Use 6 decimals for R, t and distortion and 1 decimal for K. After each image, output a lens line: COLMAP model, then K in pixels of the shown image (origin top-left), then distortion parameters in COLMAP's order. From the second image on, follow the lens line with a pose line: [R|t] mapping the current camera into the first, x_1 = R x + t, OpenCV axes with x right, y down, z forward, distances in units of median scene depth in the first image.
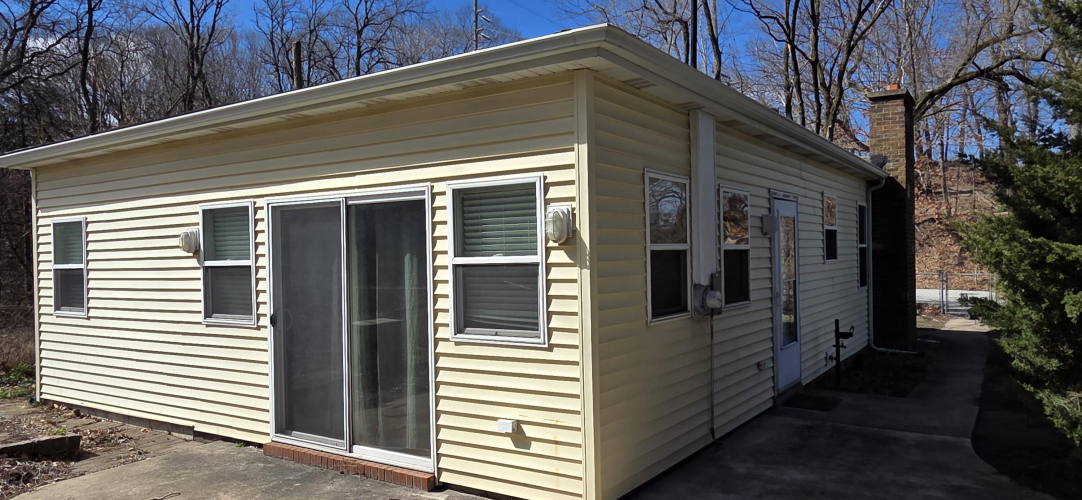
lens RADIAL K [[755.1, 0, 544.7], [0, 755.1, 255.1], [0, 0, 1]] dist [-0.006376, 0.019997]
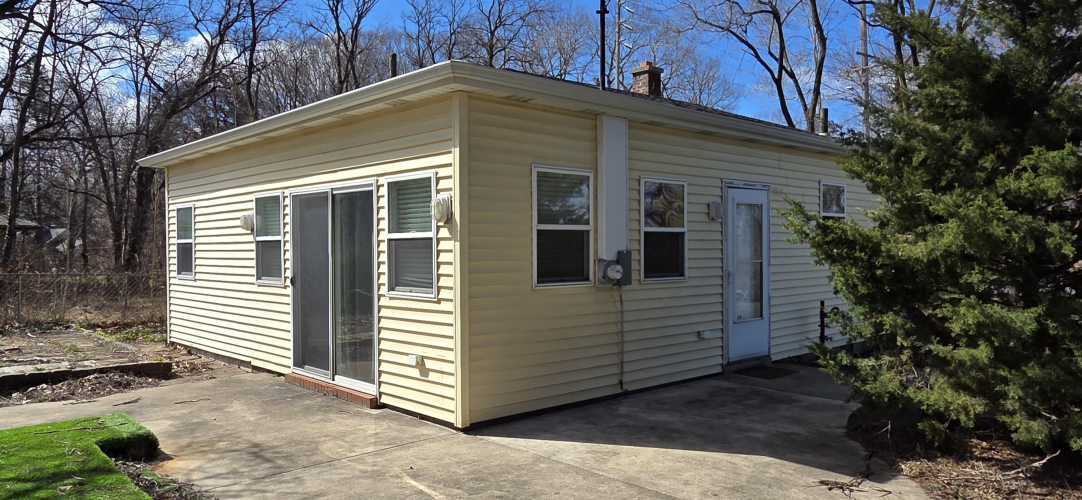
lens RADIAL K [[755.1, 0, 534.6], [0, 755.1, 254.0], [0, 0, 1]] dist [-0.006376, 0.019997]
pose [[0.973062, 0.016005, -0.229986, 0.359062], [-0.012921, 0.999805, 0.014907, 0.013128], [0.230180, -0.011533, 0.973080, -0.192614]]
